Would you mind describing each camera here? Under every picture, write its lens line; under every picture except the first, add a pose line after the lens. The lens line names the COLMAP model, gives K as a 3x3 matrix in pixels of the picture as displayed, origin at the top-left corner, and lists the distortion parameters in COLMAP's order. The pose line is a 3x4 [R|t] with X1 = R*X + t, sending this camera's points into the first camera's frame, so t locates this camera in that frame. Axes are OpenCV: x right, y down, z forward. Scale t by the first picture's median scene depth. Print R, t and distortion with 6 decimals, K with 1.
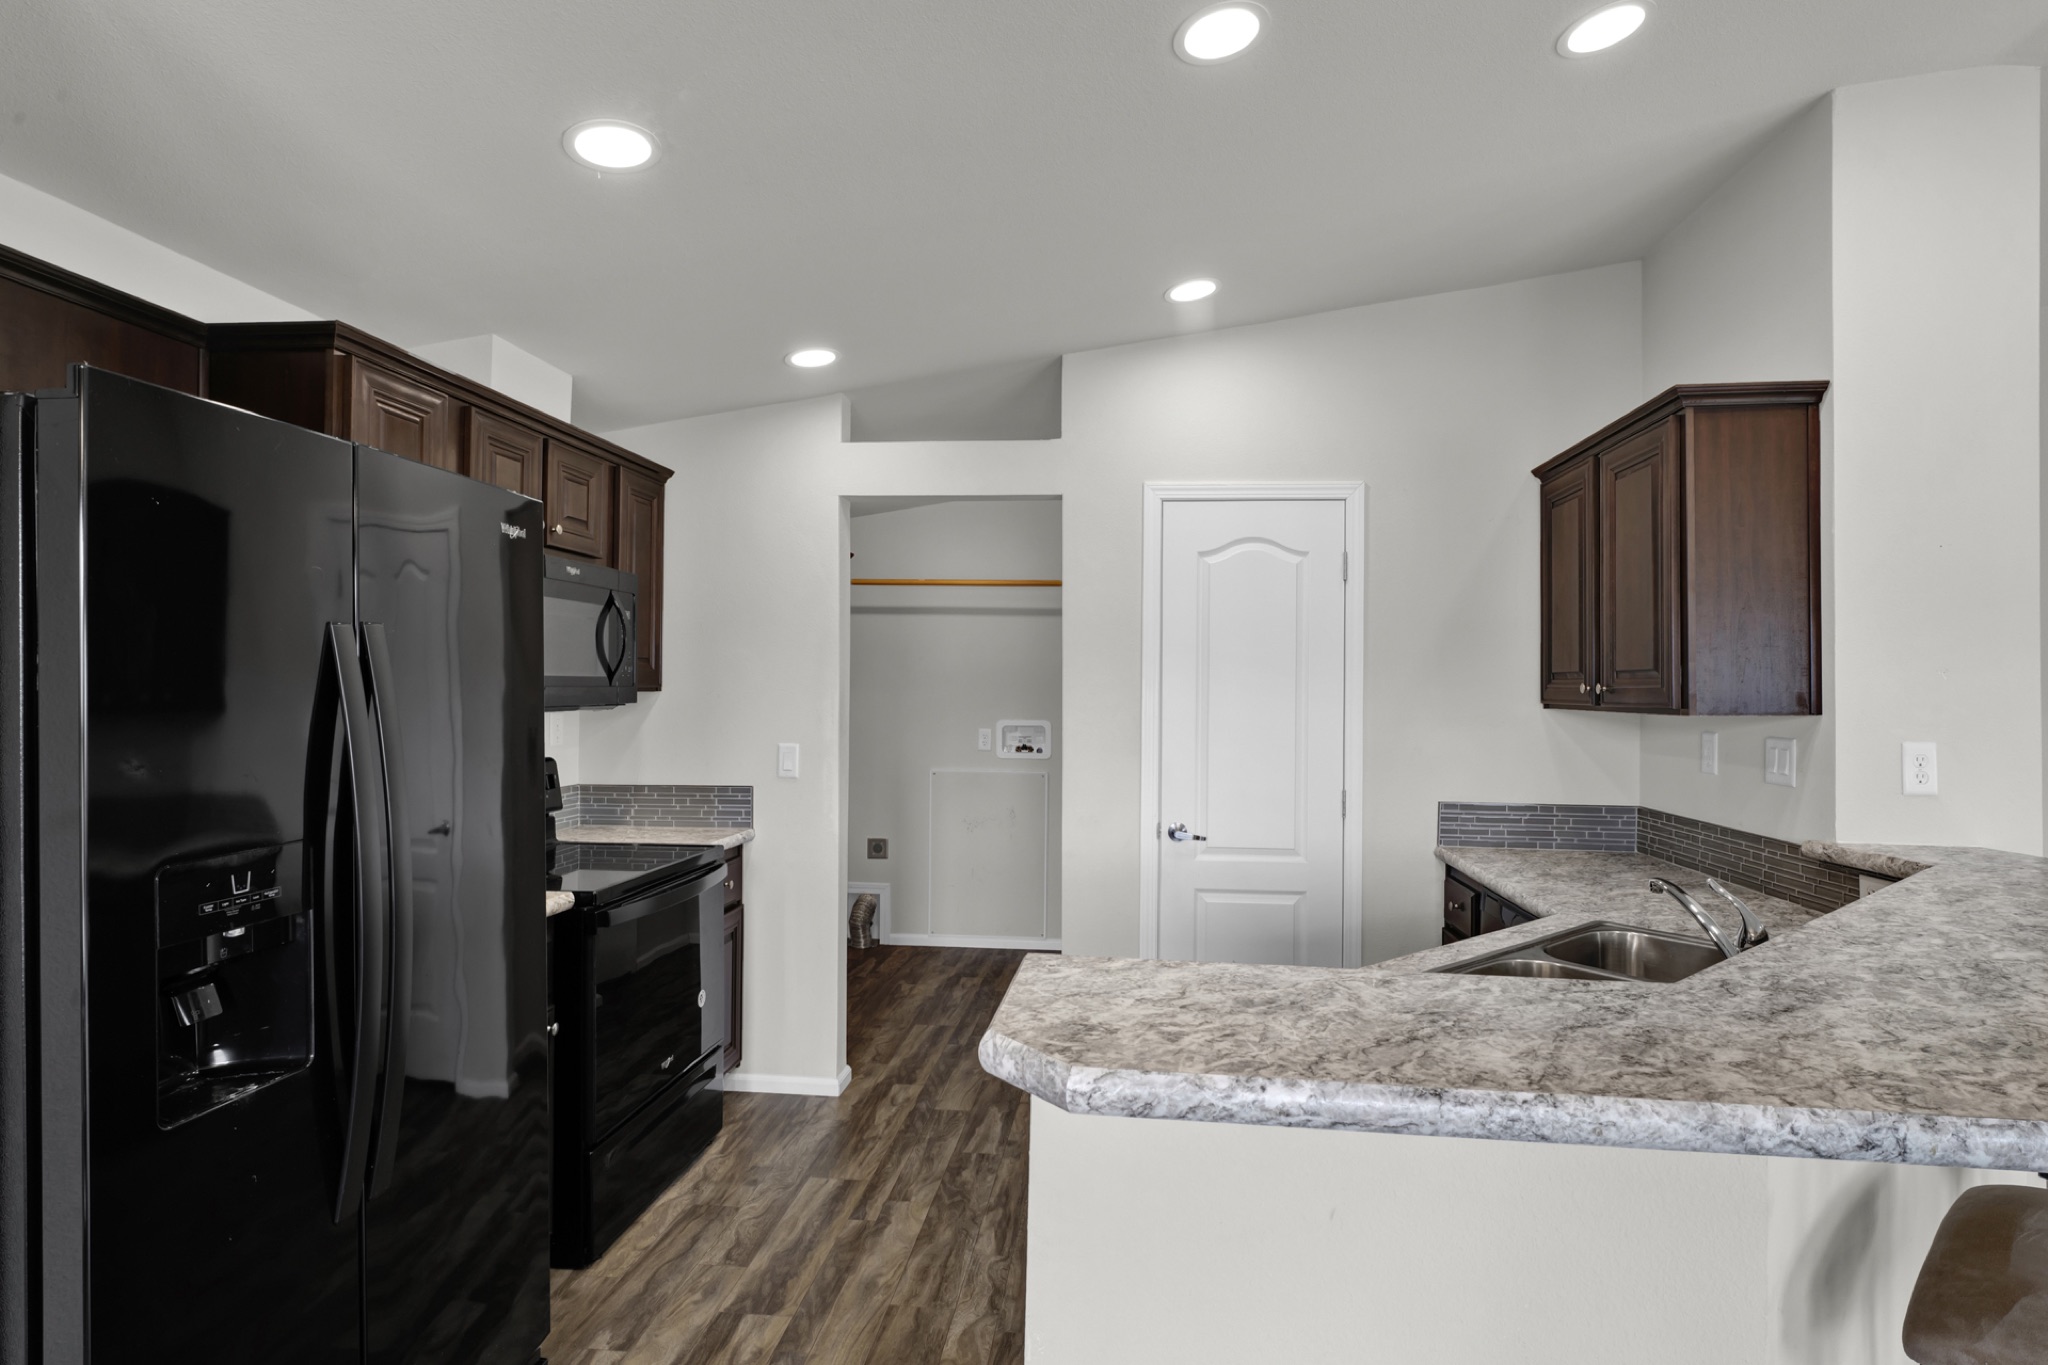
lens RADIAL K [[1019.9, 0, 1032.8], [0, 1019.9, 683.4], [0, 0, 1]] dist [0.017436, -0.000384]
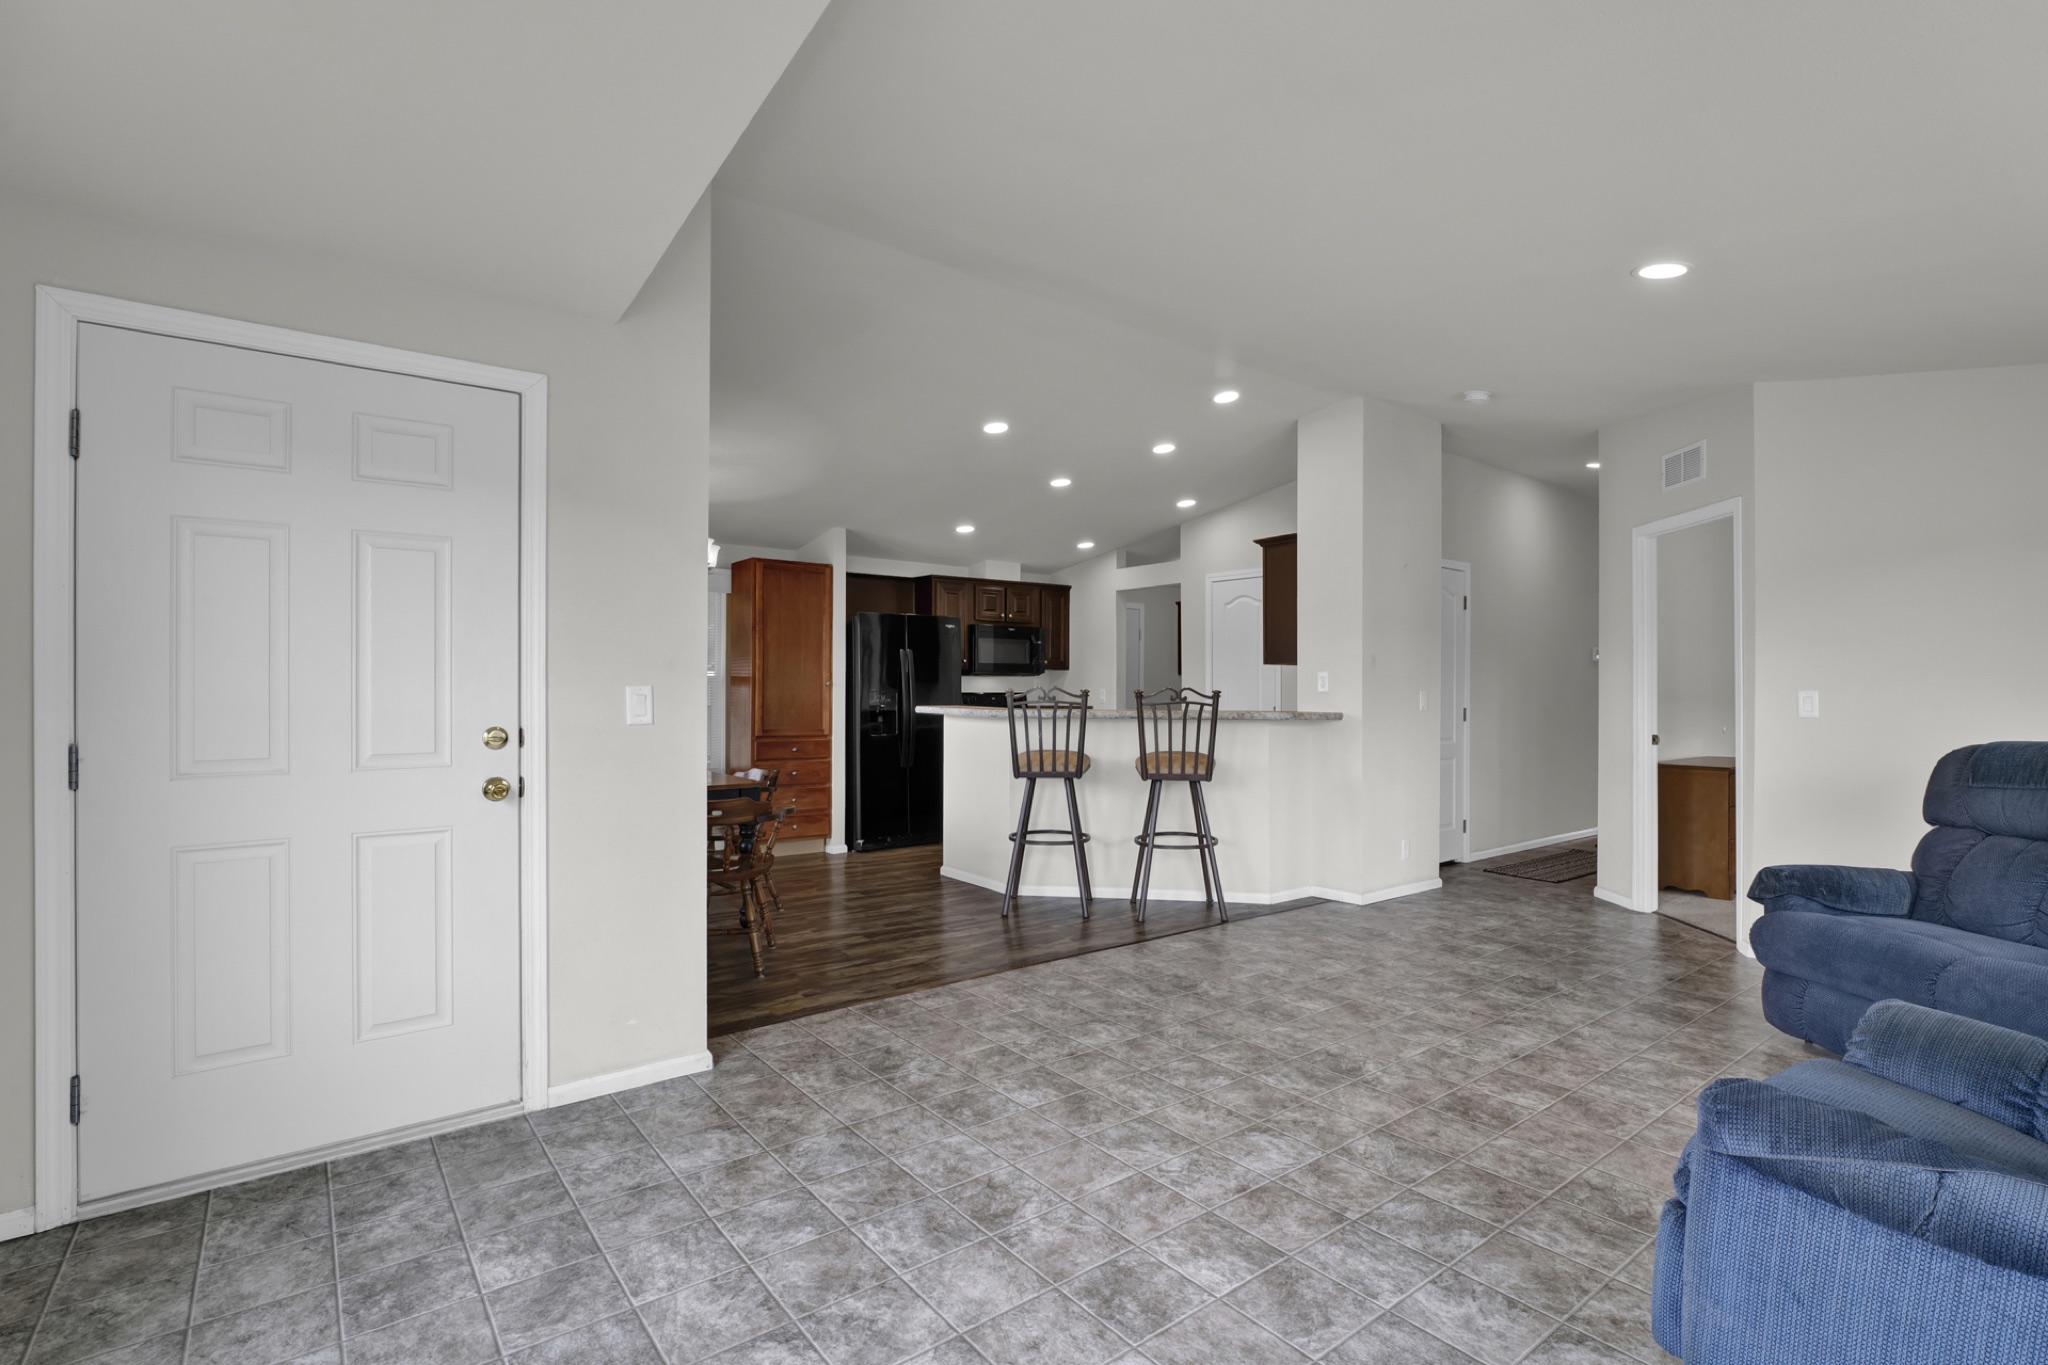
lens RADIAL K [[955.9, 0, 1058.0], [0, 955.9, 689.0], [0, 0, 1]] dist [-0.002773, -0.000564]
pose [[0.696060, -0.010408, -0.717908, 1.649567], [0.008191, 0.999945, -0.006555, 0.085676], [0.717937, -0.001317, 0.696107, -0.877393]]
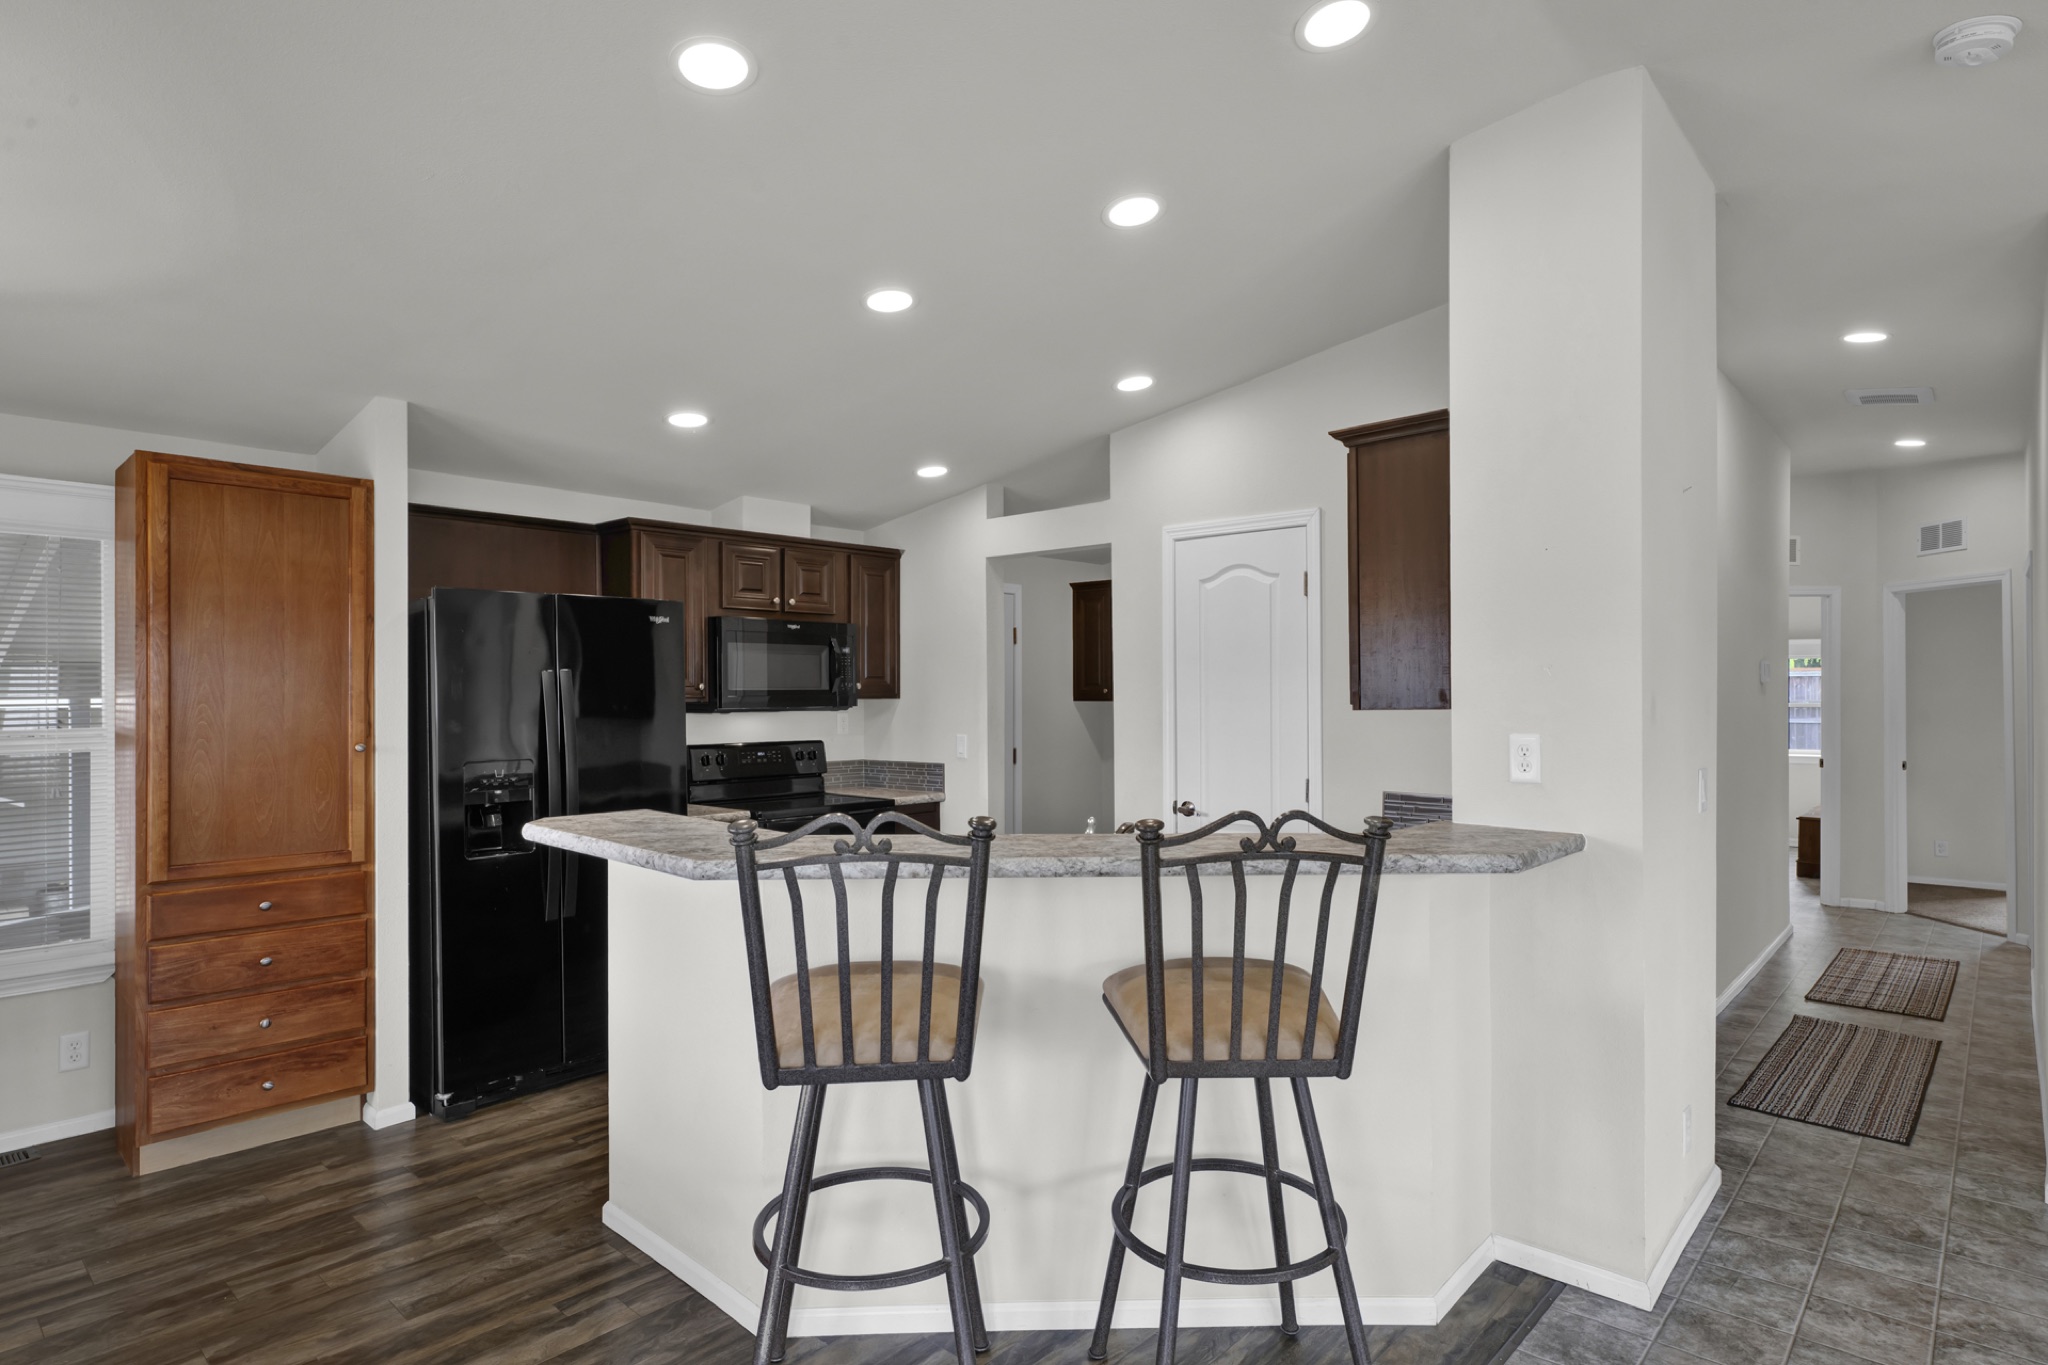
lens RADIAL K [[1074.5, 0, 1047.2], [0, 1074.5, 699.8], [0, 0, 1]] dist [-0.003057, -0.000277]
pose [[0.802251, -0.009518, -0.596910, 0.887093], [0.013990, 0.999898, 0.002858, 0.008986], [0.596822, -0.010644, 0.802303, -0.156228]]
